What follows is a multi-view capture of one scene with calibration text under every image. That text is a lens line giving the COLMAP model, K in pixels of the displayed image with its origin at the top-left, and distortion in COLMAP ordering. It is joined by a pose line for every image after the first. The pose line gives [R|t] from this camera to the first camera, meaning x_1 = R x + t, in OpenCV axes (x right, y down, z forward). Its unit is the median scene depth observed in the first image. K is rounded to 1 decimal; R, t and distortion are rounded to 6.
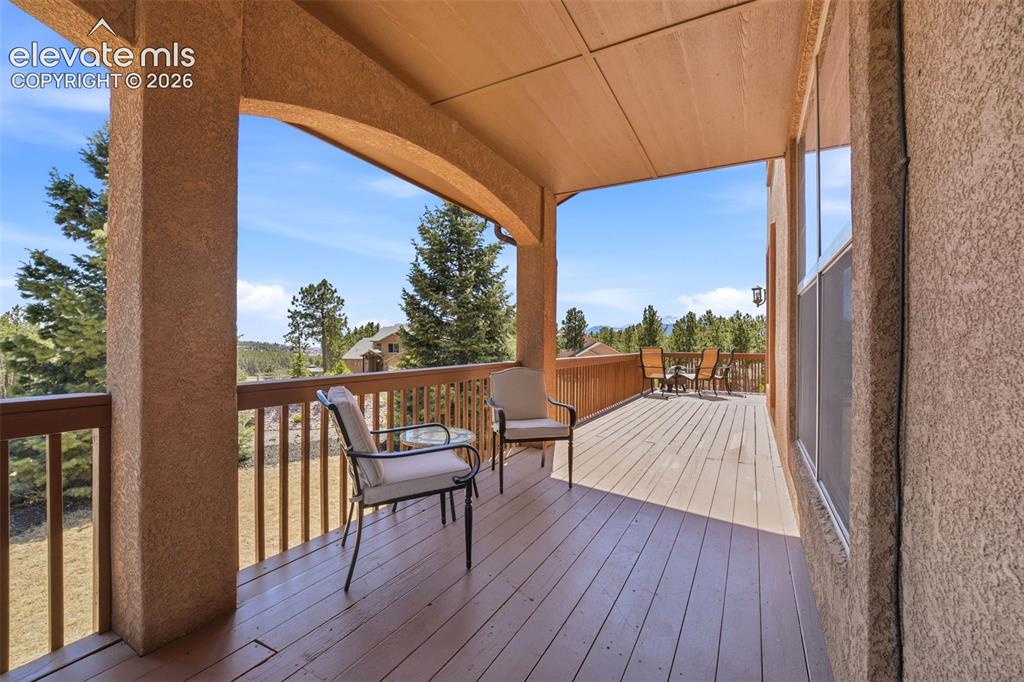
lens RADIAL K [[425.3, 0, 512.0], [0, 425.3, 341.0], [0, 0, 1]] dist [0.000161, -0.000008]
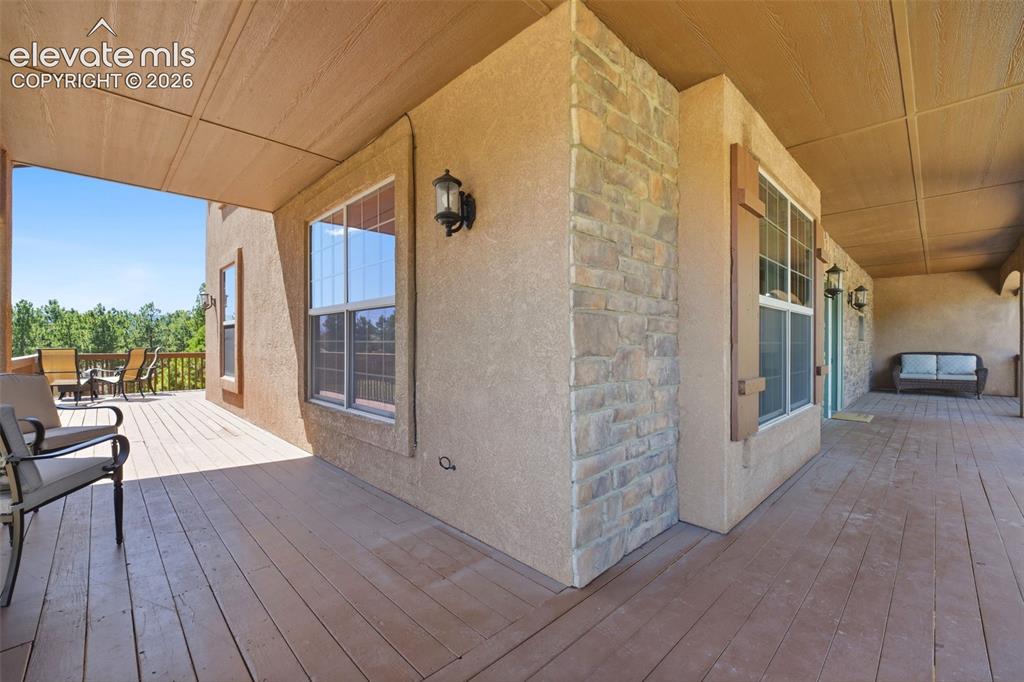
lens RADIAL K [[425.3, 0, 512.0], [0, 425.3, 341.0], [0, 0, 1]] dist [0.000161, -0.000008]
pose [[0.281683, 0.002167, 0.959505, -0.209182], [-0.004191, 0.999991, -0.001028, -0.001999], [-0.959498, -0.003732, 0.281690, -0.075153]]
